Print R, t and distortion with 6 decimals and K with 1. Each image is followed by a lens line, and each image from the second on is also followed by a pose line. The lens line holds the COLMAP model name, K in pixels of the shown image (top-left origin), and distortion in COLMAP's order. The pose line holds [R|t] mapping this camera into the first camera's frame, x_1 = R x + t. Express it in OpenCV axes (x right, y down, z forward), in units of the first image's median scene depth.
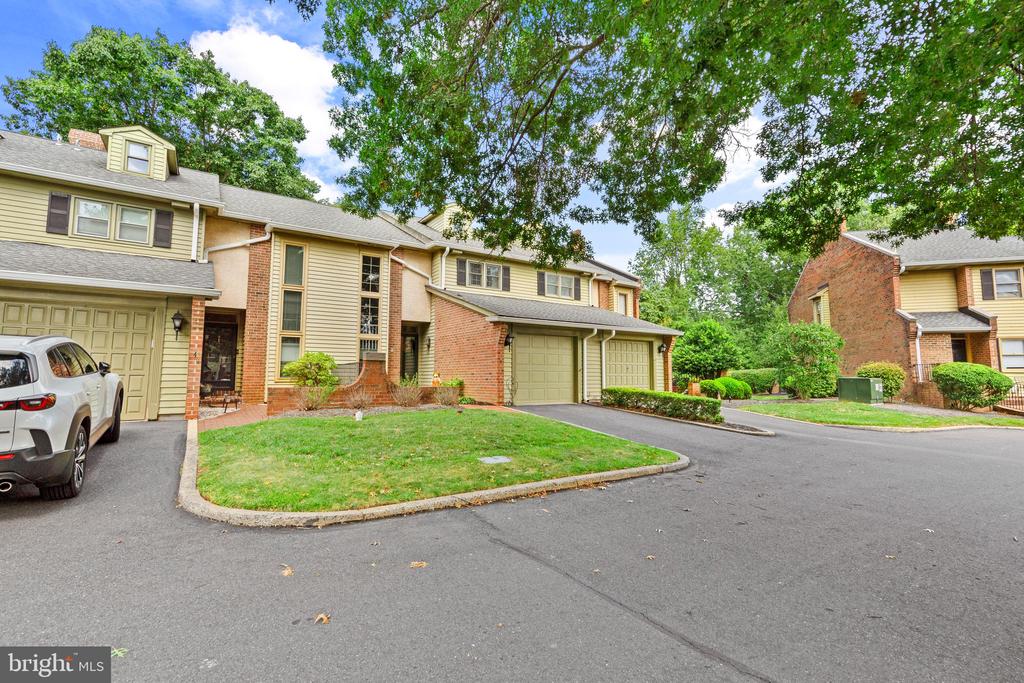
lens RADIAL K [[465.3, 0, 515.2], [0, 465.3, 339.4], [0, 0, 1]] dist [-0.001197, 0.014720]
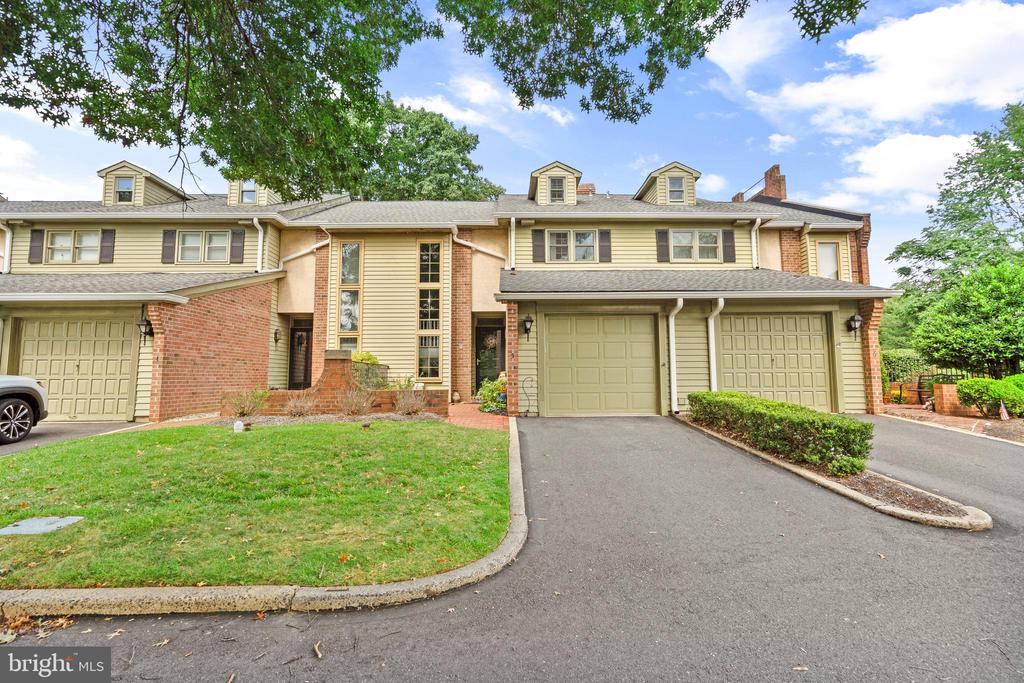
lens RADIAL K [[465.7, 0, 512.0], [0, 465.7, 341.5], [0, 0, 1]] dist [-0.002114, 0.000064]
pose [[0.839861, -0.048881, -0.540596, 0.305591], [0.054394, 0.998503, -0.005780, 0.025253], [0.540069, -0.024550, 0.841262, 0.329519]]
